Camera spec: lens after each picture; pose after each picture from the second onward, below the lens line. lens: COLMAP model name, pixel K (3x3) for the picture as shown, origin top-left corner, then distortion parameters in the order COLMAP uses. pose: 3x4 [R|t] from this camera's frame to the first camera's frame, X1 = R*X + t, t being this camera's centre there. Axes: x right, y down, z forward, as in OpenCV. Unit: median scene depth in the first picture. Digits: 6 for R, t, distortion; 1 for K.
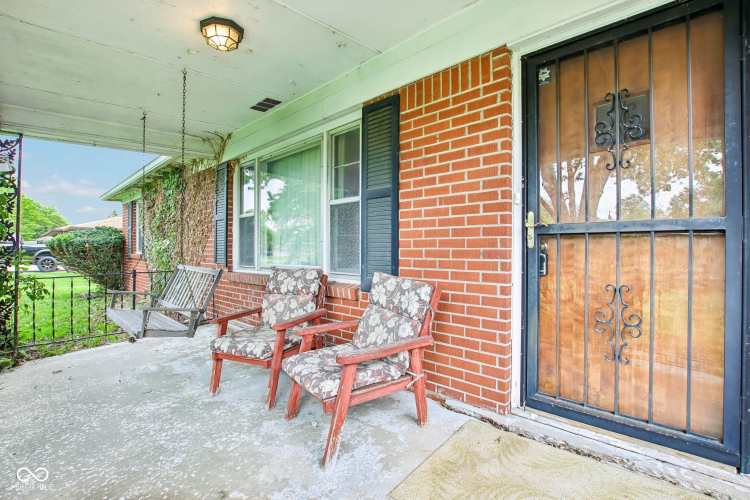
lens RADIAL K [[352.5, 0, 380.9], [0, 352.5, 248.5], [0, 0, 1]] dist [-0.032578, 0.002660]
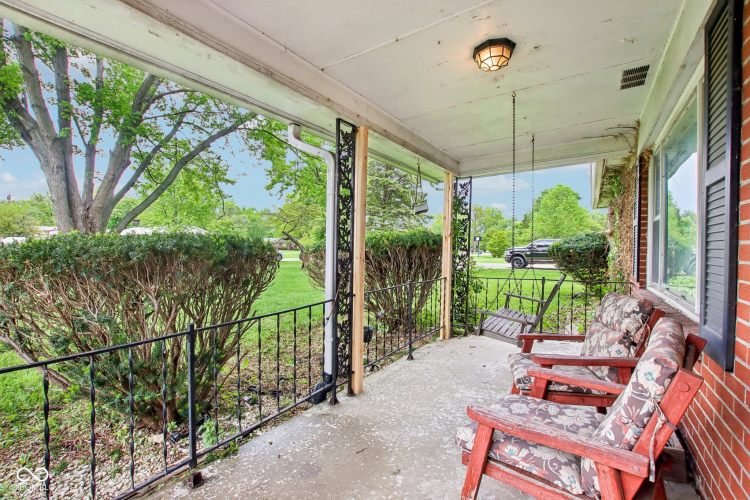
lens RADIAL K [[352.5, 0, 379.0], [0, 352.5, 251.3], [0, 0, 1]] dist [-0.032578, 0.002660]
pose [[0.202009, 0.011403, -0.979317, 0.327869], [-0.006881, 0.999924, 0.010224, -0.033210], [0.979359, 0.004674, 0.202072, 0.316102]]
